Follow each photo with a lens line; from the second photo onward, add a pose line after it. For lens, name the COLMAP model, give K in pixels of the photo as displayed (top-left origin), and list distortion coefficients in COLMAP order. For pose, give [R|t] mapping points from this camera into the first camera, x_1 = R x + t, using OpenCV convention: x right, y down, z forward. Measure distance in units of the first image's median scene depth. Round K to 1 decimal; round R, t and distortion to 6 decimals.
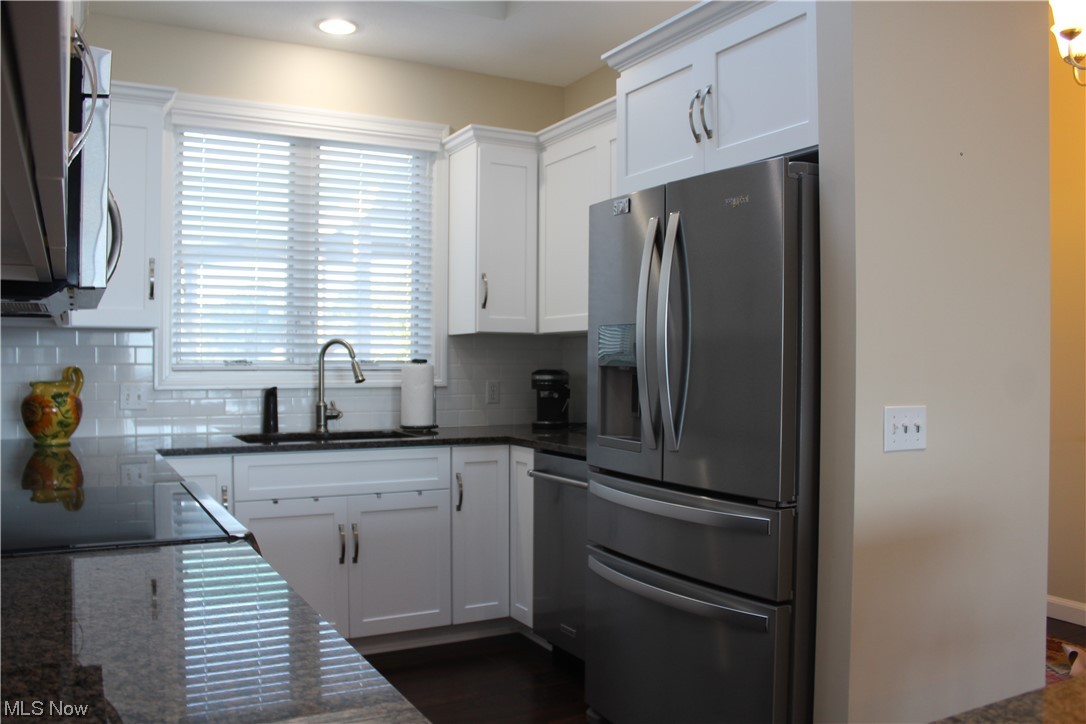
lens RADIAL K [[906.8, 0, 541.4], [0, 906.8, 361.1], [0, 0, 1]] dist [-0.157251, 0.120018]
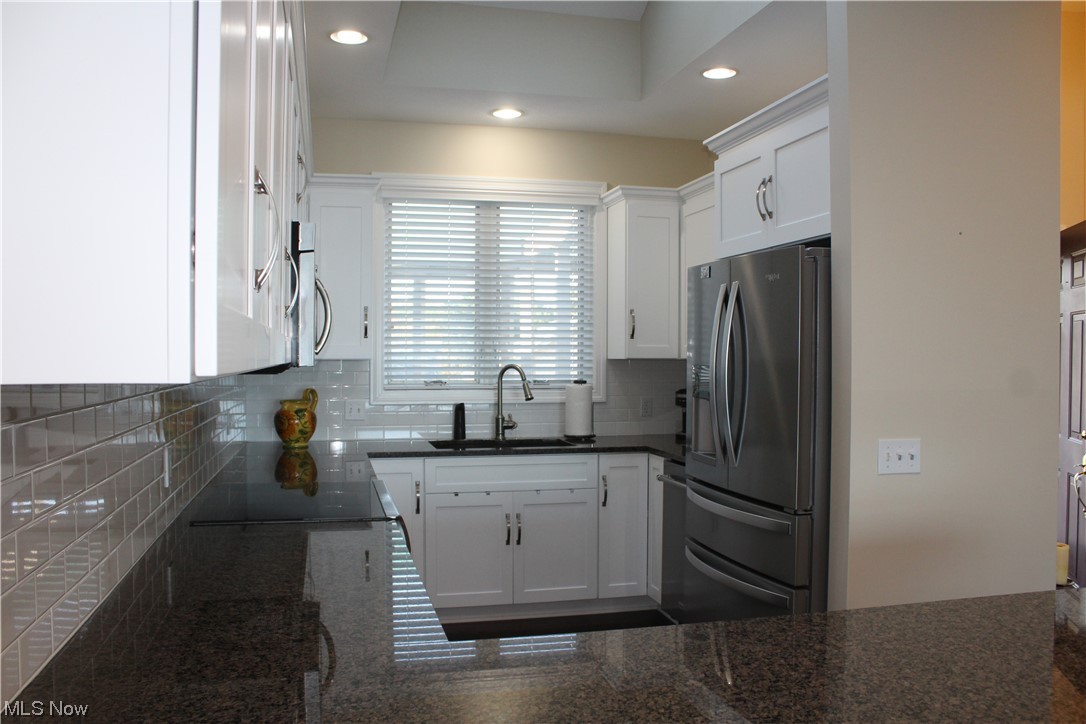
lens RADIAL K [[906.8, 0, 542.8], [0, 906.8, 362.9], [0, 0, 1]] dist [-0.157251, 0.120018]
pose [[0.966078, 0.002736, -0.258237, 0.145066], [-0.000224, 0.999952, 0.009756, -0.041417], [0.258252, -0.009367, 0.966032, -0.208624]]
